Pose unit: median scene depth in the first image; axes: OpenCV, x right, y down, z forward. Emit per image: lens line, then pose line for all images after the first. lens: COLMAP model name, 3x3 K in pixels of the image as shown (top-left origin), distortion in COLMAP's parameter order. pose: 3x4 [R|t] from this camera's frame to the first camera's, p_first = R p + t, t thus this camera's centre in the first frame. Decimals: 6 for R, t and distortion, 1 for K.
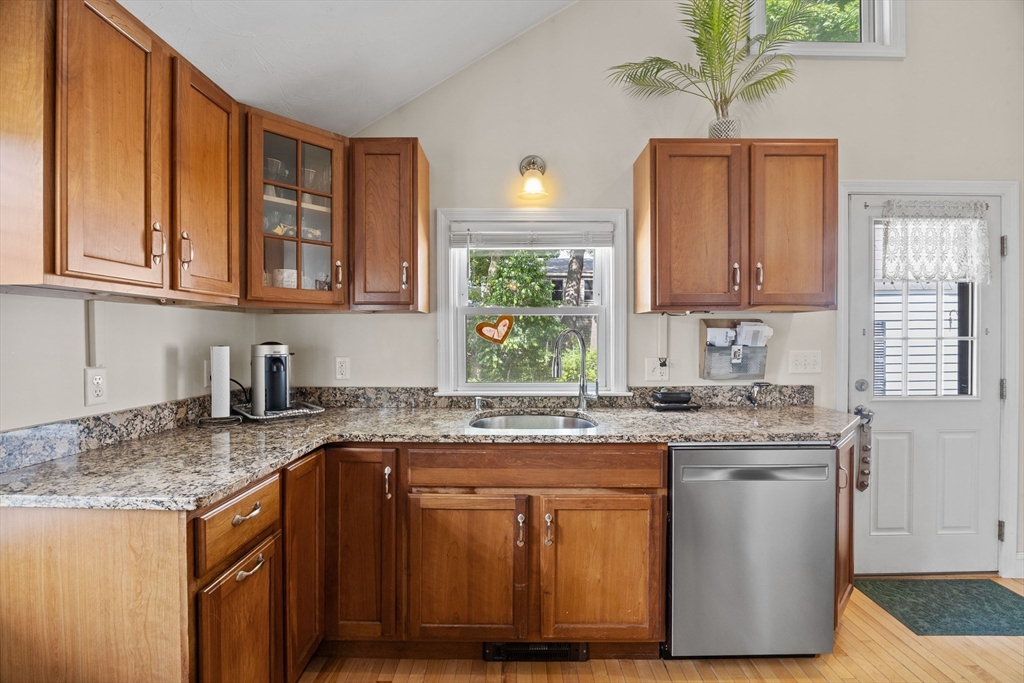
lens RADIAL K [[473.7, 0, 513.0], [0, 473.7, 342.2], [0, 0, 1]] dist [-0.000525, 0.000018]
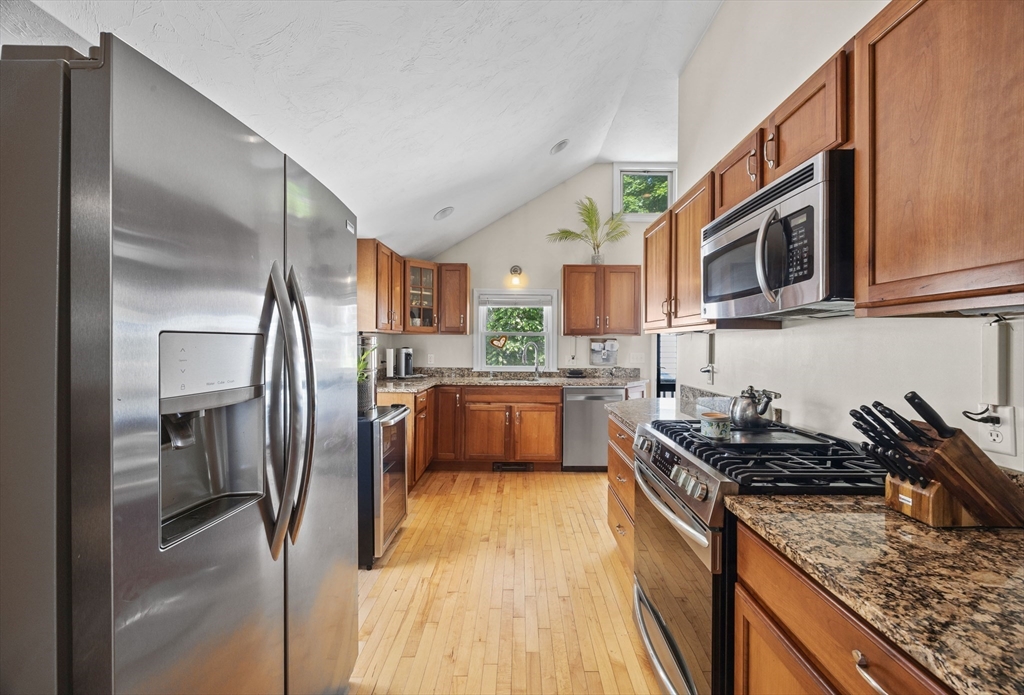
lens RADIAL K [[405.7, 0, 517.3], [0, 405.7, 342.5], [0, 0, 1]] dist [-0.000017, -0.000141]
pose [[0.999961, 0.008543, 0.002431, 0.052133], [-0.008522, 0.999929, -0.008350, -0.011577], [-0.002502, 0.008329, 0.999962, -1.064959]]
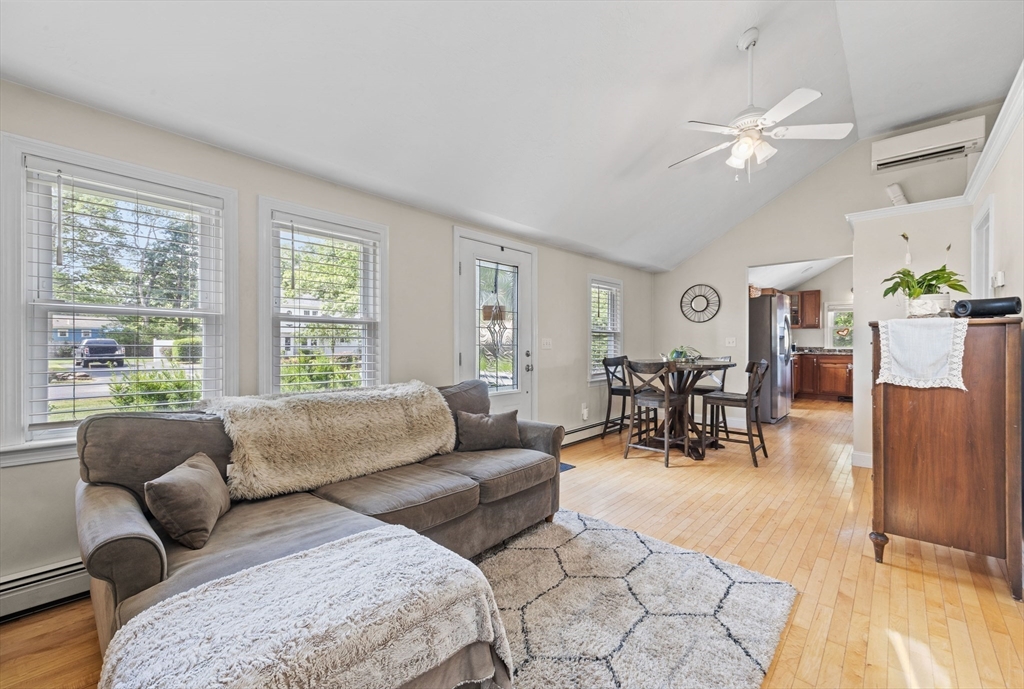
lens RADIAL K [[405.7, 0, 515.1], [0, 405.7, 341.7], [0, 0, 1]] dist [-0.000017, -0.000141]
pose [[0.732326, 0.002736, -0.680949, 0.298137], [-0.006782, 0.999972, -0.003276, 0.088504], [0.680921, 0.007017, 0.732324, -3.759917]]
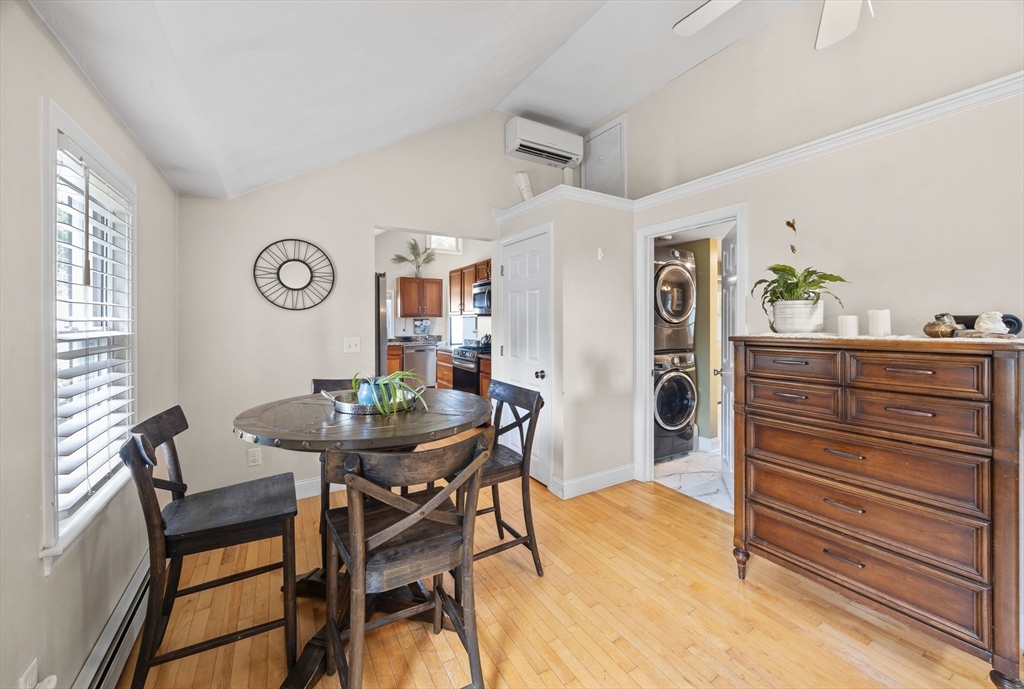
lens RADIAL K [[405.7, 0, 512.7], [0, 405.7, 319.4], [0, 0, 1]] dist [-0.000017, -0.000141]
pose [[0.863130, 0.004377, 0.504963, -0.673338], [0.002450, 0.999914, -0.012854, 0.001051], [-0.504976, 0.012332, 0.863045, -2.631138]]
